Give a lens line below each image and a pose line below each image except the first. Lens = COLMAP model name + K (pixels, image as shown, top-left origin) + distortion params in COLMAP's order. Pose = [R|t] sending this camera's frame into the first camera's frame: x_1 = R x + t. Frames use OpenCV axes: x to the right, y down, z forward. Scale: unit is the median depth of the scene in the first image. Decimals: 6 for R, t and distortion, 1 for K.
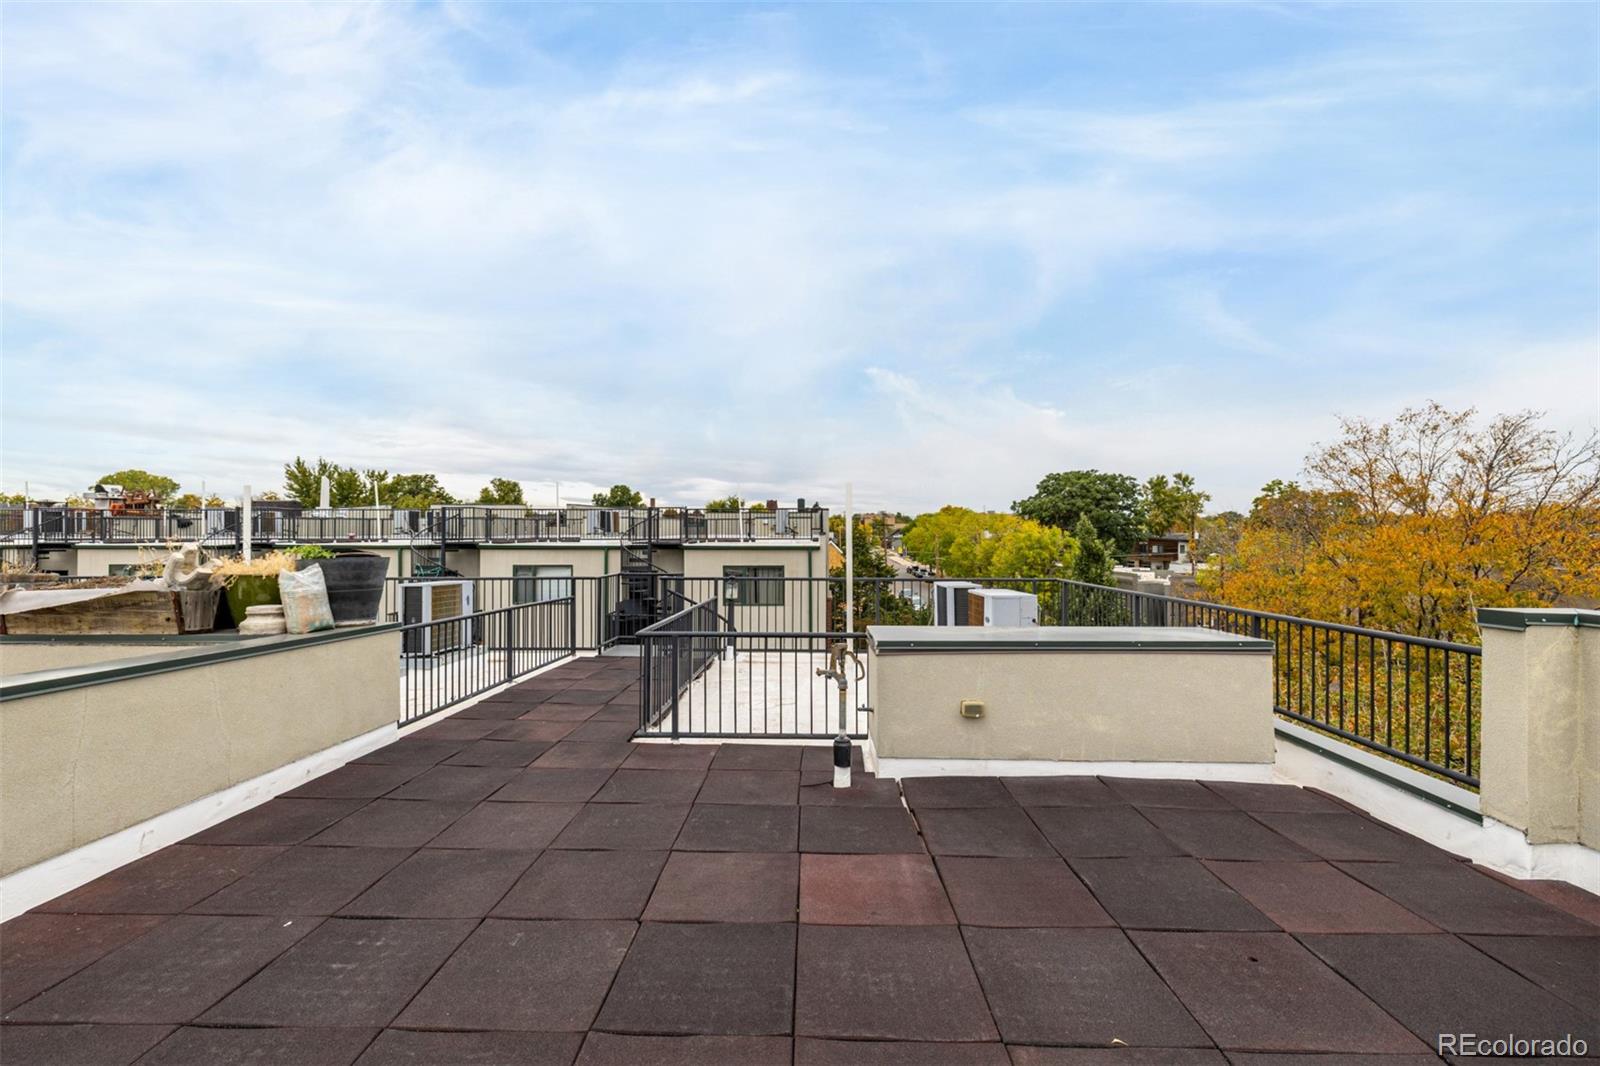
lens RADIAL K [[672.0, 0, 795.9], [0, 672.0, 532.1], [0, 0, 1]] dist [-0.000631, -0.000104]
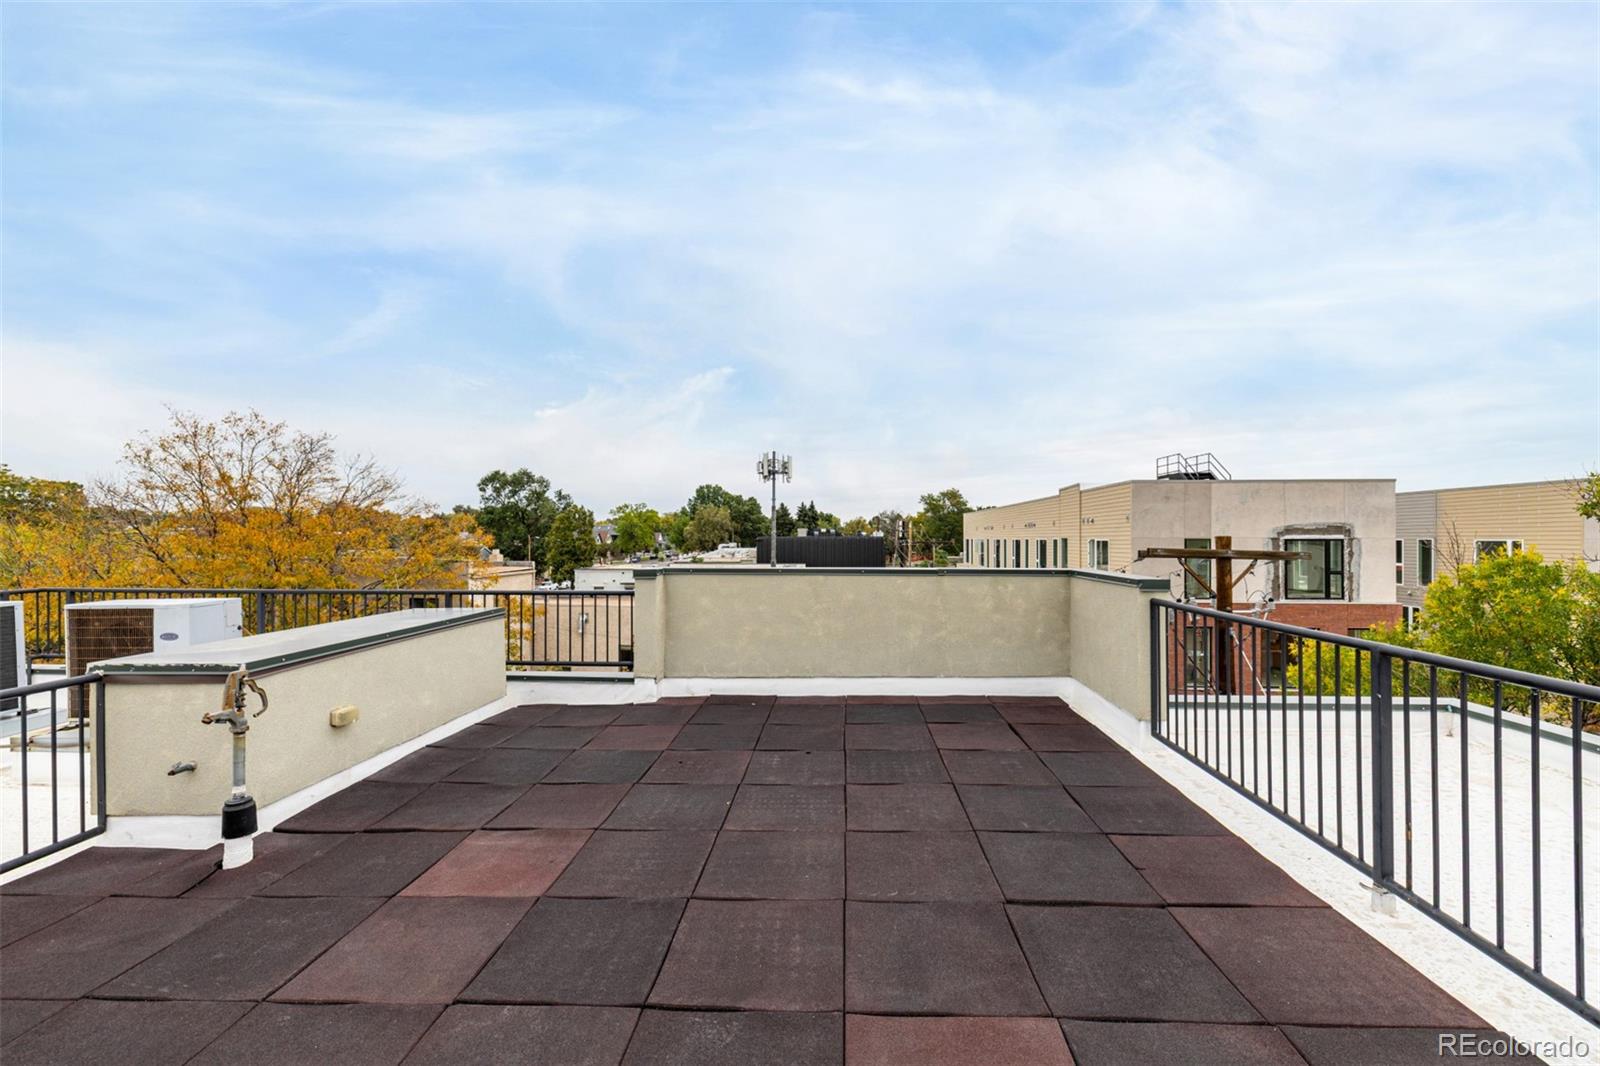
lens RADIAL K [[672.0, 0, 800.3], [0, 672.0, 537.0], [0, 0, 1]] dist [-0.000631, -0.000104]
pose [[0.032186, -0.001950, 0.999480, -0.689895], [-0.009892, 0.999948, 0.002270, 0.011334], [-0.999433, -0.009960, 0.032165, 0.383240]]
